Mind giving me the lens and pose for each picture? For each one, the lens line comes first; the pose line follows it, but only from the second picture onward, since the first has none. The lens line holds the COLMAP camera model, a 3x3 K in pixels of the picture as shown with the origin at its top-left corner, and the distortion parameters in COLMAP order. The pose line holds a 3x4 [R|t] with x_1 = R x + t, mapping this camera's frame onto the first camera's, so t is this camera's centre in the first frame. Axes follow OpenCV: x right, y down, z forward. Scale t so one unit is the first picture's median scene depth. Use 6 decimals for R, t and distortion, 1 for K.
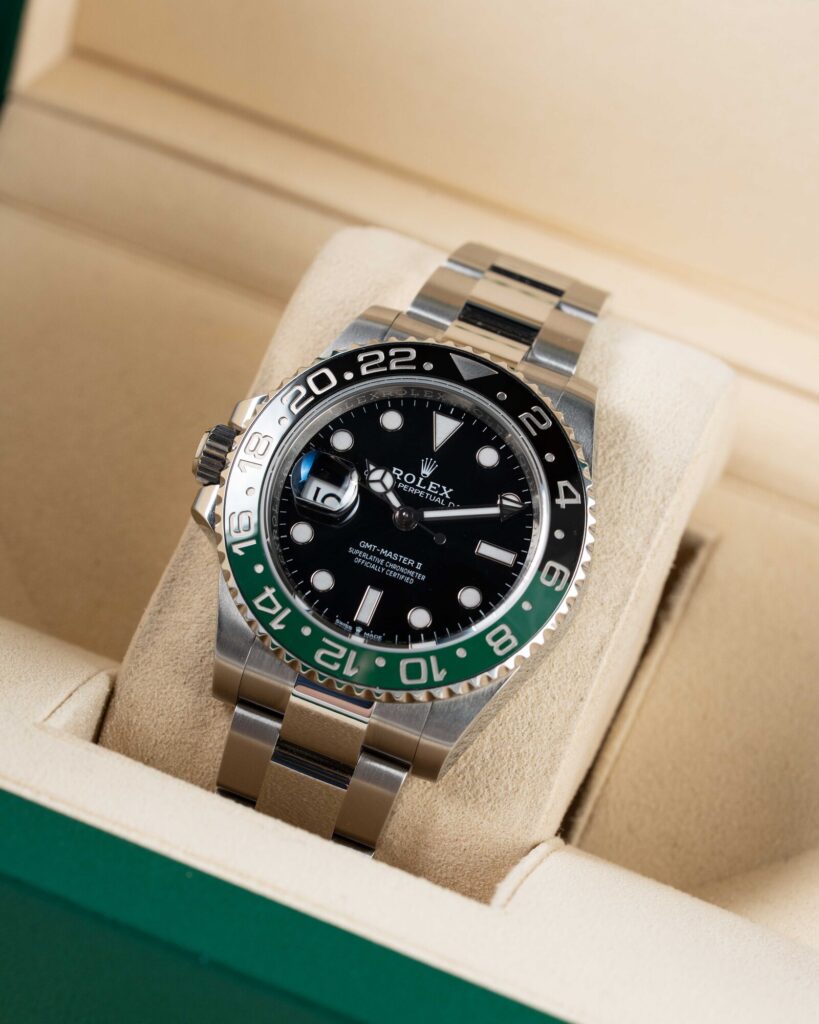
lens RADIAL K [[4466.9, 0, 415.7], [0, 4466.9, 518.8], [0, 0, 1]] dist [0.143029, 0.000000]
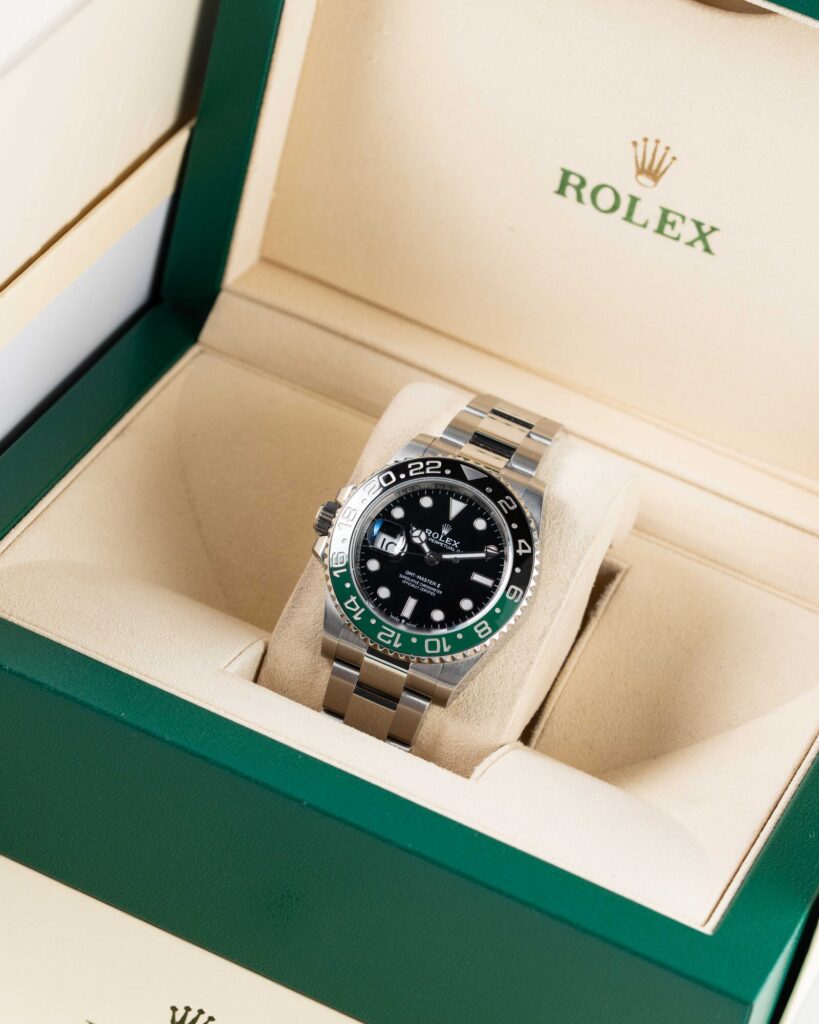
lens RADIAL K [[4466.9, 0, 406.5], [0, 4466.9, 507.8], [0, 0, 1]] dist [0.143029, 0.000000]
pose [[0.997470, 0.024335, -0.066792, 0.103453], [-0.022911, 0.999495, 0.022010, -0.057799], [0.067294, -0.020424, 0.997524, -0.747186]]
